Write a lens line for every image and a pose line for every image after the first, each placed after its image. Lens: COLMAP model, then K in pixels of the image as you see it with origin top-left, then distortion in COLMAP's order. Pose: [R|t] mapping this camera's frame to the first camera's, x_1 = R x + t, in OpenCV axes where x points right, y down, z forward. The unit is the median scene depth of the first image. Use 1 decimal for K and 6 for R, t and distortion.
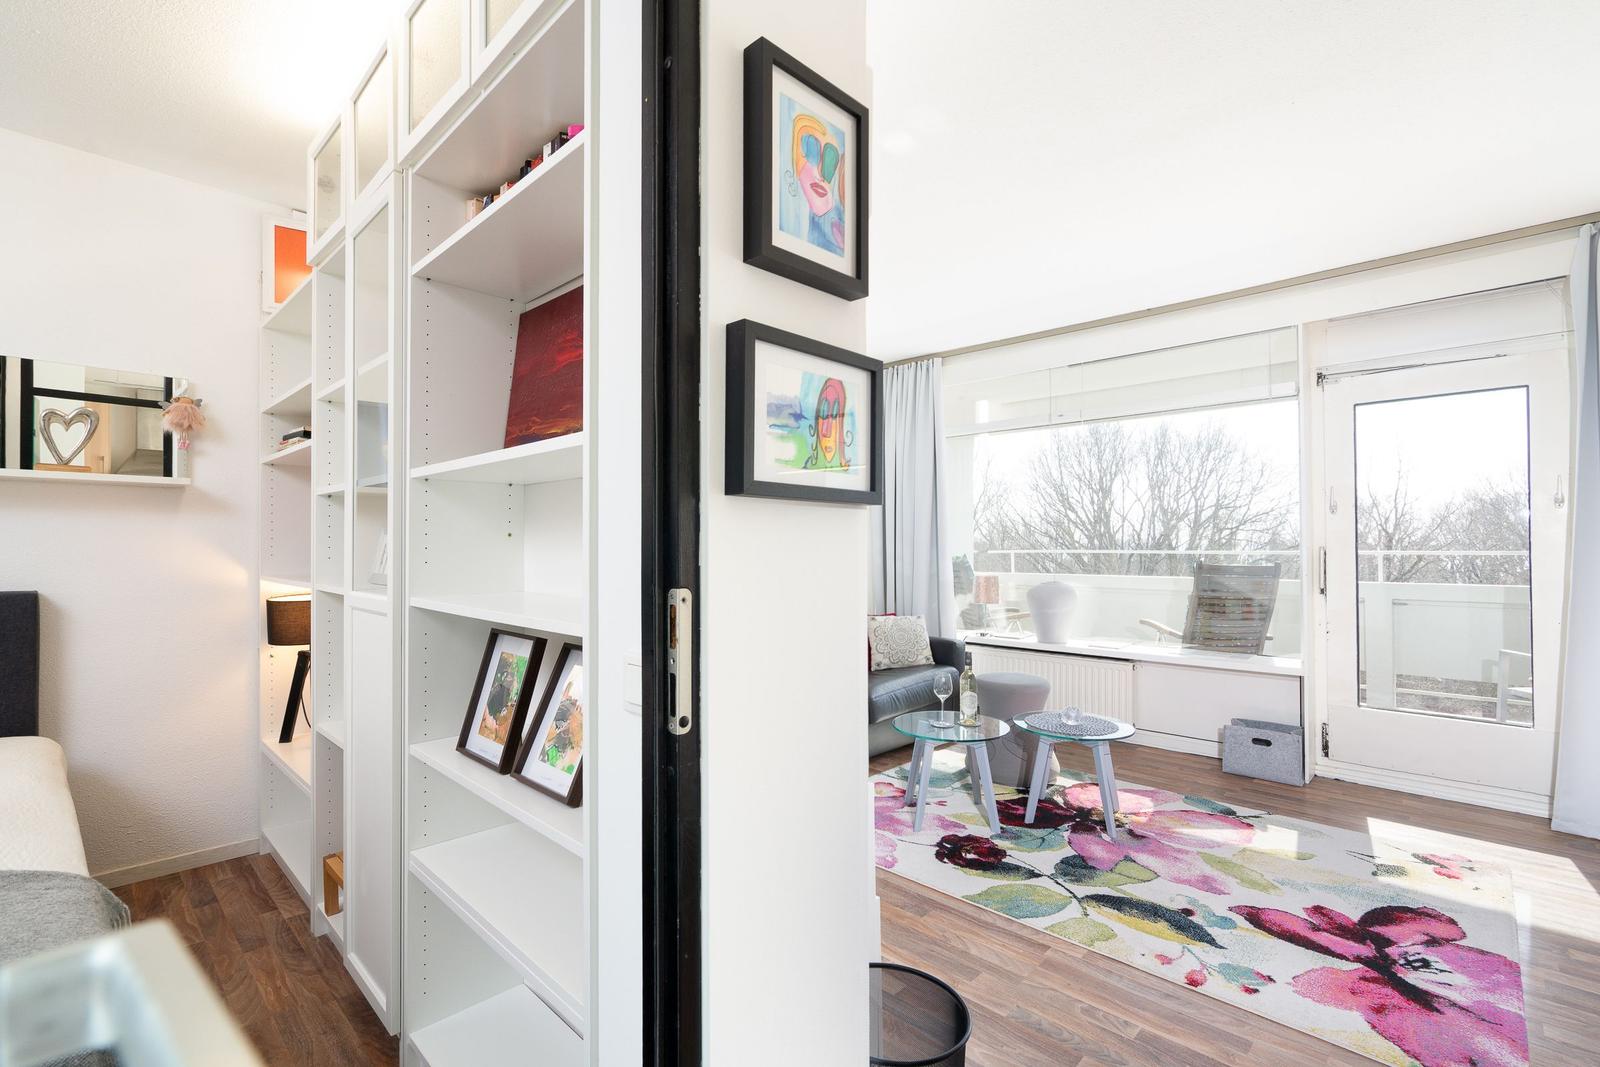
lens RADIAL K [[724.5, 0, 798.7], [0, 724.5, 539.6], [0, 0, 1]] dist [-0.001543, 0.002897]
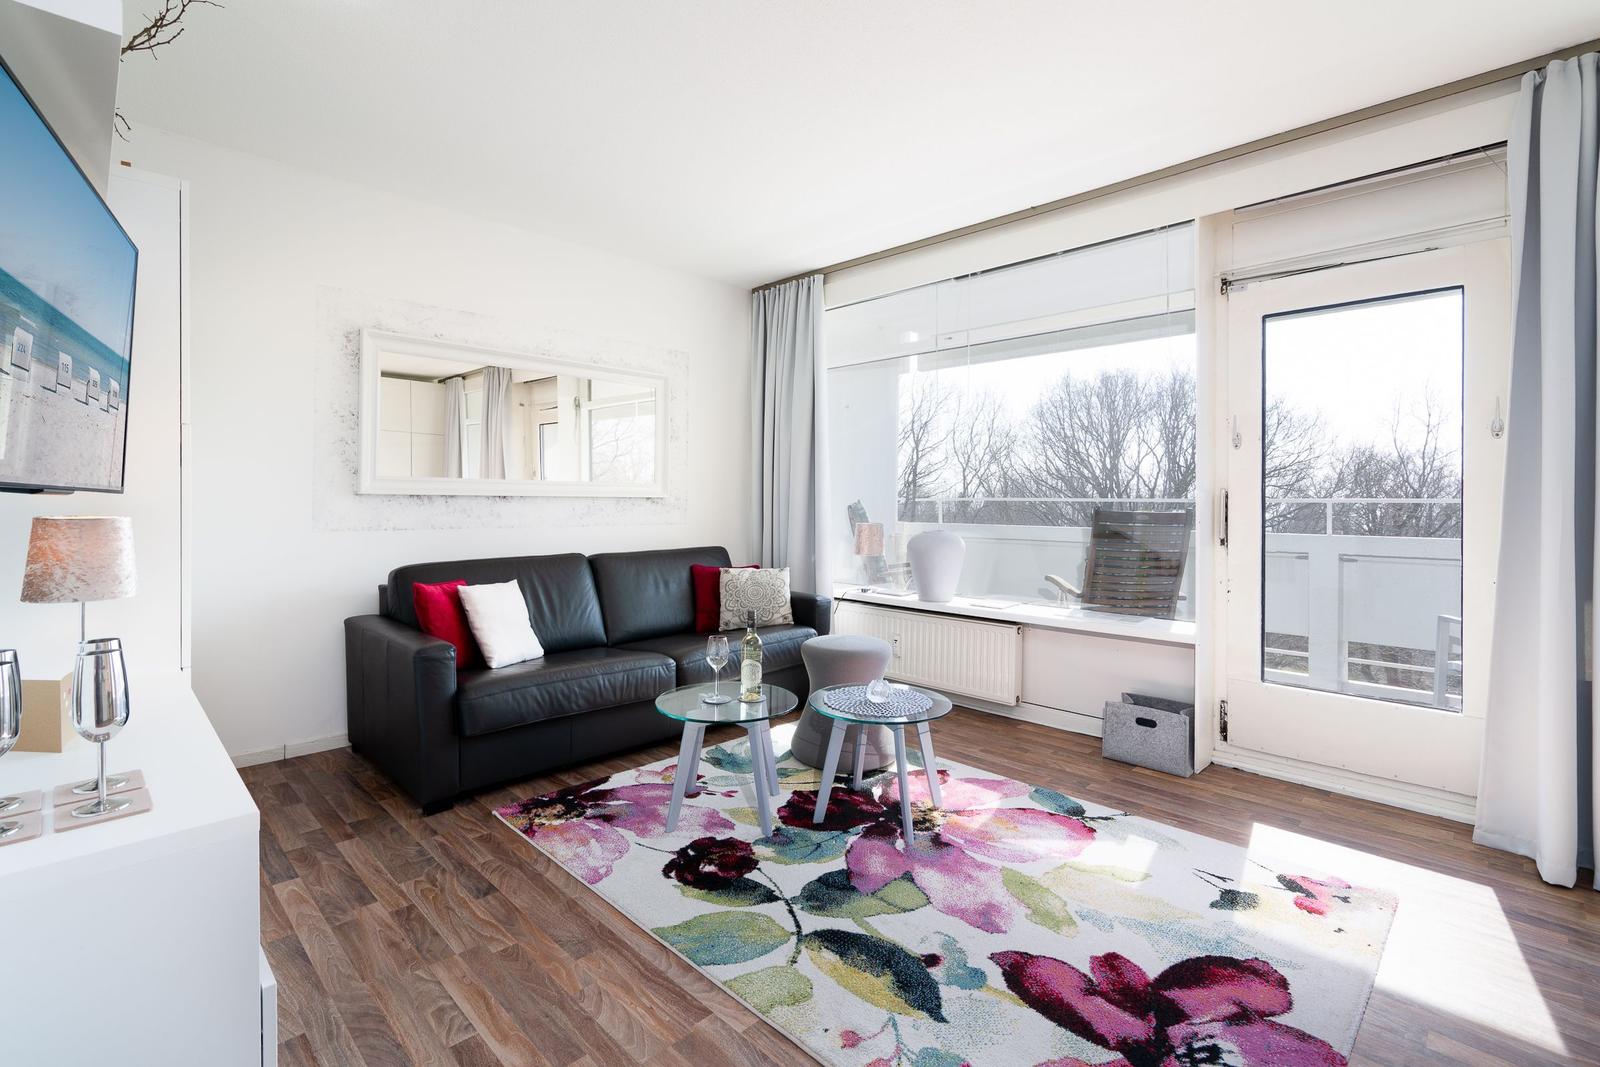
lens RADIAL K [[724.5, 0, 806.9], [0, 724.5, 507.6], [0, 0, 1]] dist [-0.001543, 0.002897]
pose [[0.999704, 0.007637, -0.023089, 0.326556], [-0.007275, 0.999850, 0.015689, 0.026561], [0.023206, -0.015516, 0.999610, 0.196994]]
